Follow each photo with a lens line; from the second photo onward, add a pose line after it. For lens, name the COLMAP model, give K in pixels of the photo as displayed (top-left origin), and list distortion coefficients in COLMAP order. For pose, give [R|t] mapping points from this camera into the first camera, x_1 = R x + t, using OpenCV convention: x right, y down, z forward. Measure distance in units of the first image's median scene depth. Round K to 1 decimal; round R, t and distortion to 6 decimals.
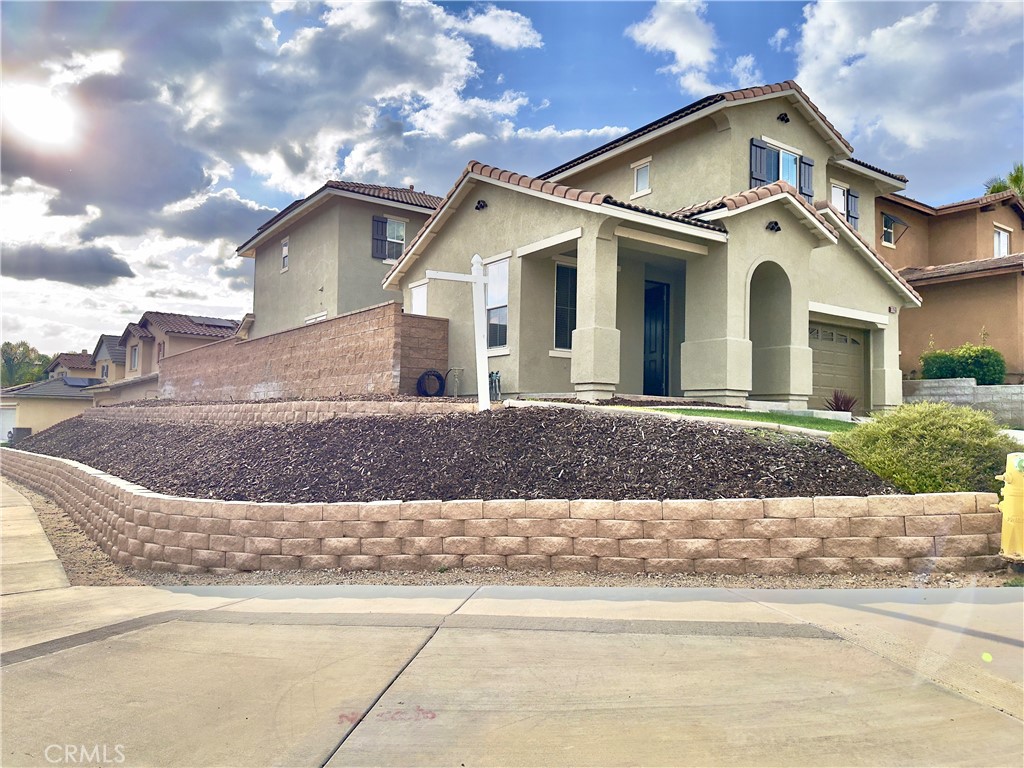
lens RADIAL K [[704.4, 0, 510.4], [0, 704.4, 390.9], [0, 0, 1]] dist [0.000852, -0.005394]
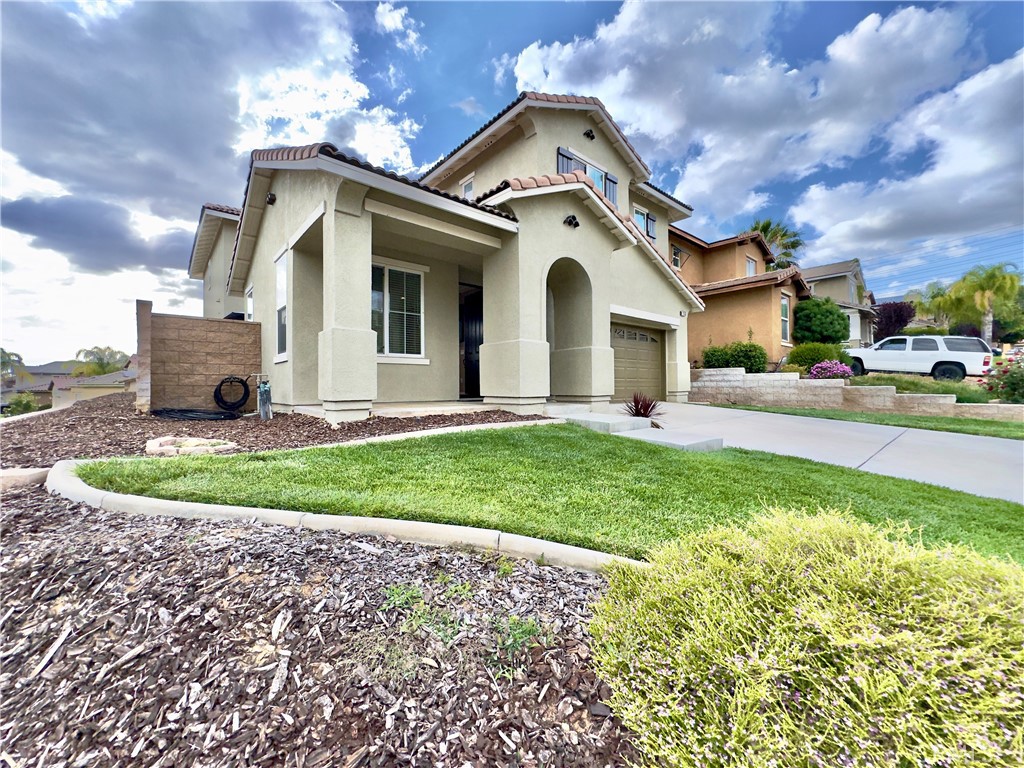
lens RADIAL K [[411.5, 0, 512.0], [0, 411.5, 384.0], [0, 0, 1]] dist [0.000076, 0.000387]
pose [[0.992138, -0.026096, 0.122397, 0.192925], [0.021653, 0.999062, 0.037490, -0.031860], [-0.123261, -0.034545, 0.991773, 0.395982]]
